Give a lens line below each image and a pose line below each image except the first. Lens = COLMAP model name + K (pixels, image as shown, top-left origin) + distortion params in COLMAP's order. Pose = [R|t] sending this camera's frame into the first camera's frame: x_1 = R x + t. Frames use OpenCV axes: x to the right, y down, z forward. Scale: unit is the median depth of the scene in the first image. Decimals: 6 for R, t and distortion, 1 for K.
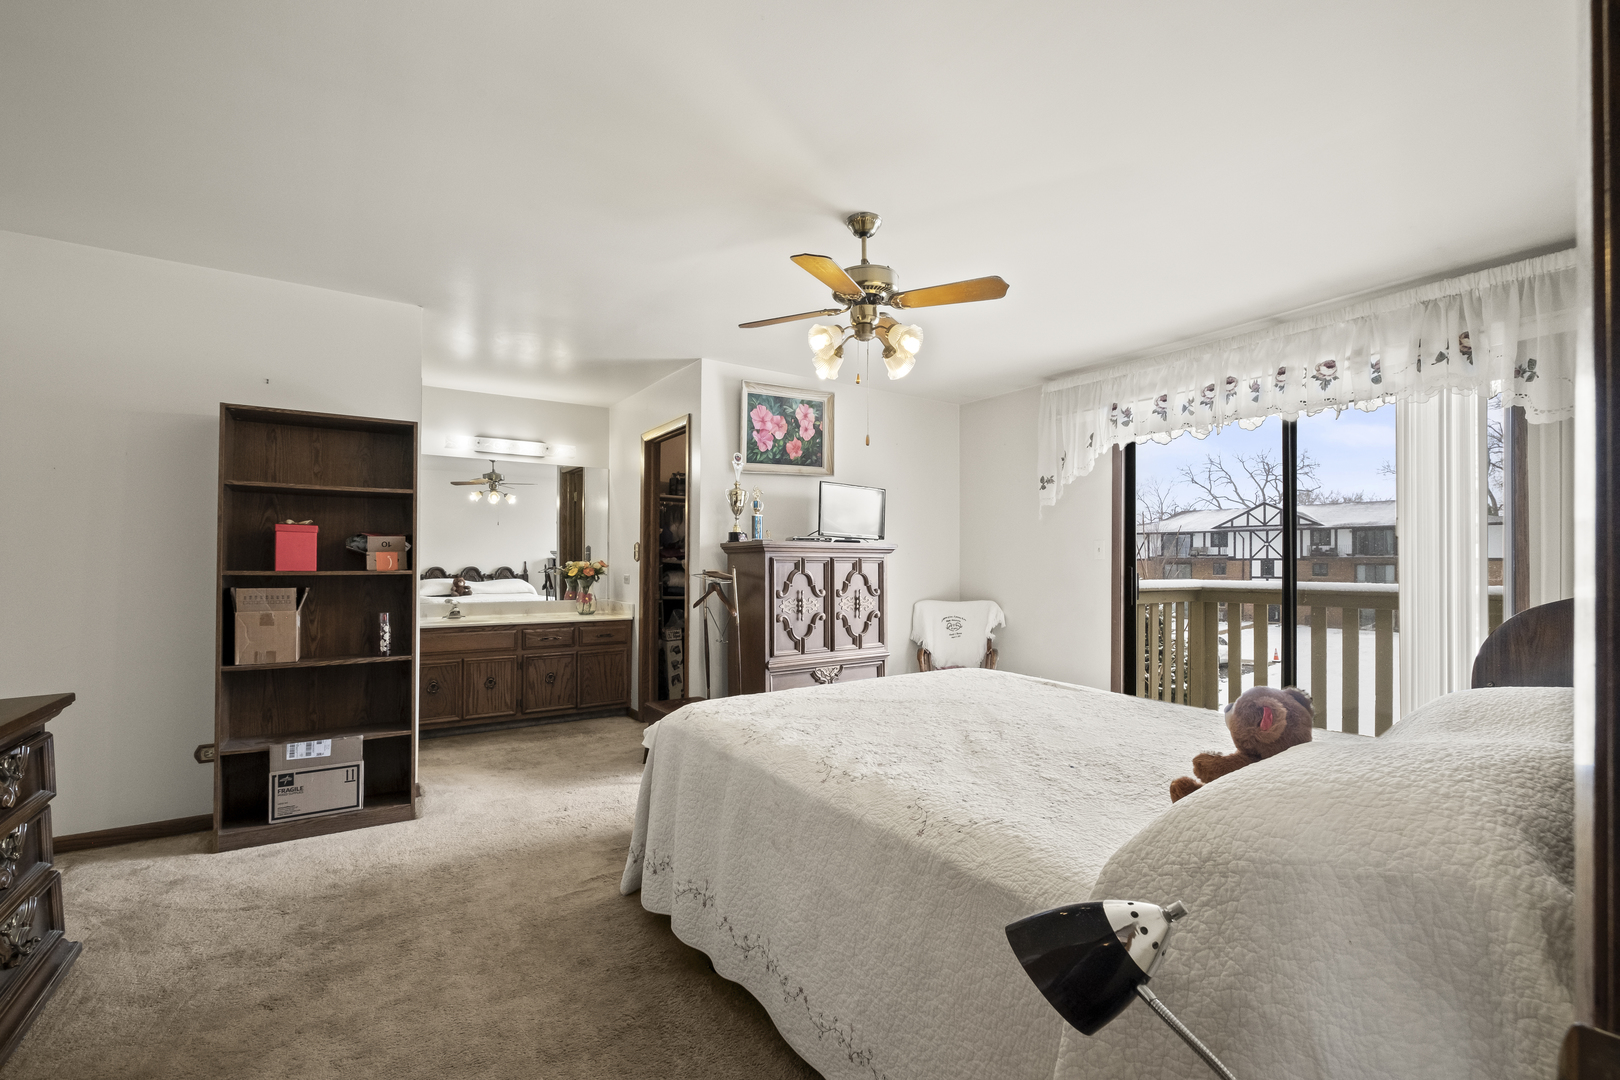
lens RADIAL K [[710.3, 0, 809.2], [0, 710.3, 561.7], [0, 0, 1]] dist [-0.002107, -0.000012]
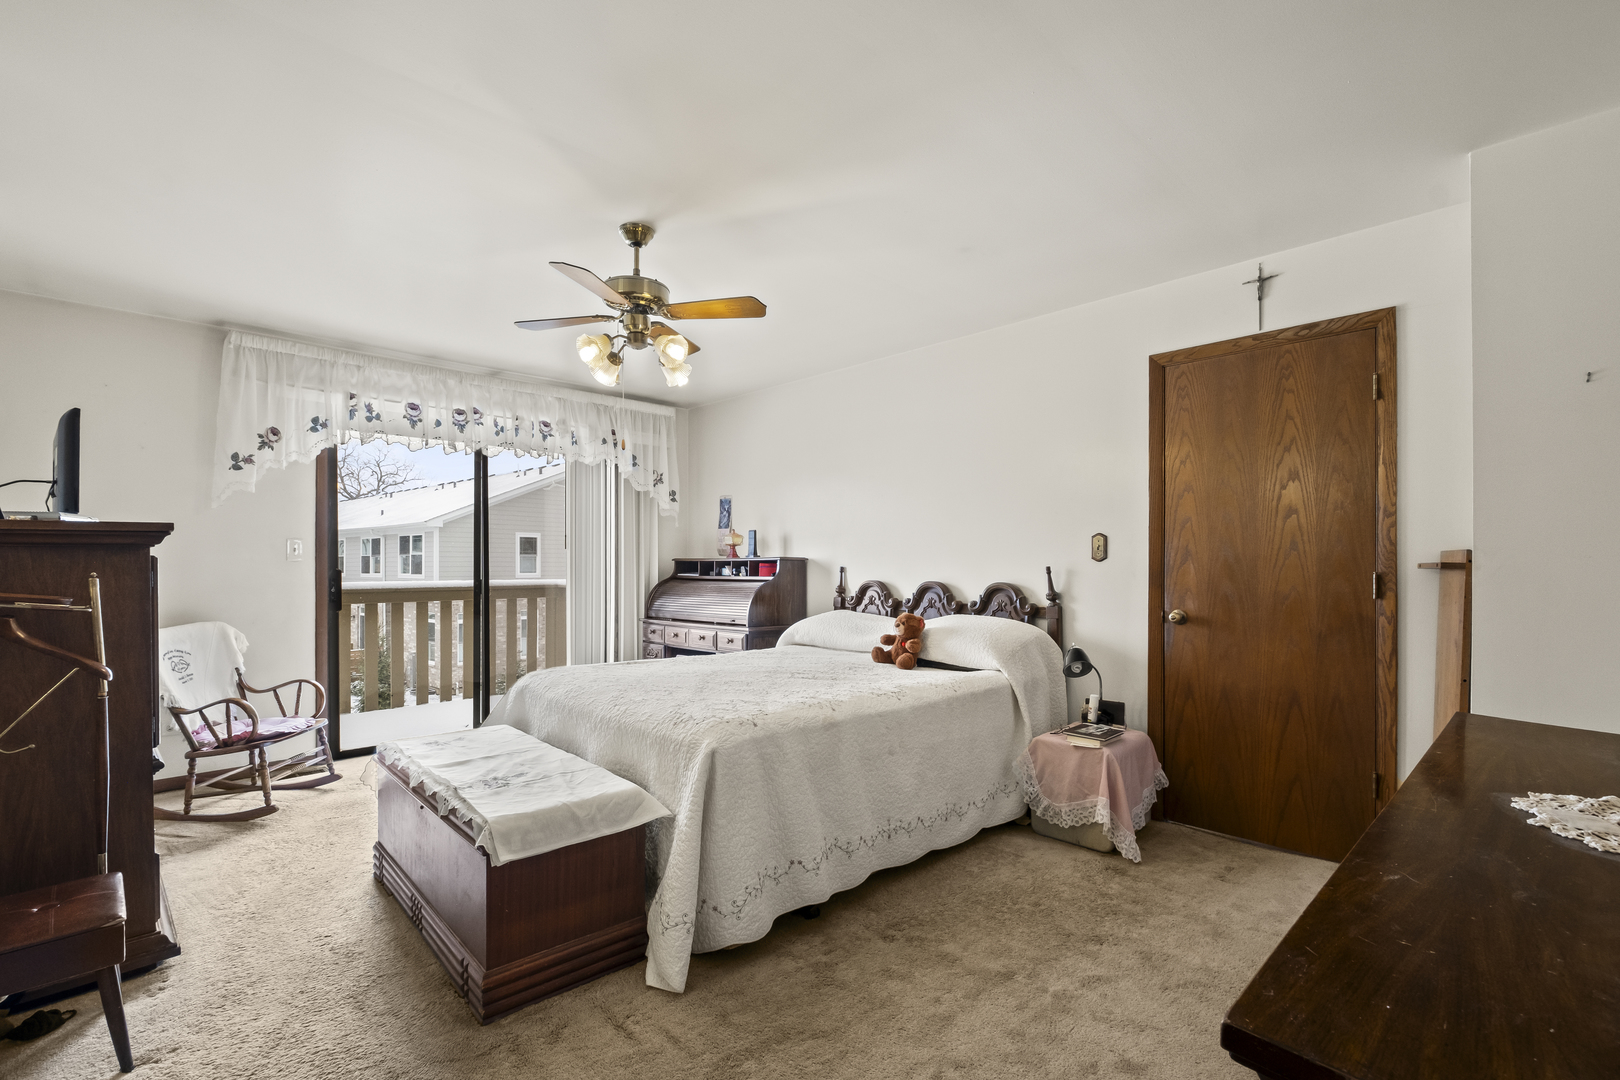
lens RADIAL K [[710.3, 0, 809.2], [0, 710.3, 561.7], [0, 0, 1]] dist [-0.002107, -0.000012]
pose [[-0.175861, -0.001747, 0.984414, -0.817469], [-0.001353, 0.999998, 0.001533, -0.005026], [-0.984414, -0.001062, -0.175862, 0.782218]]
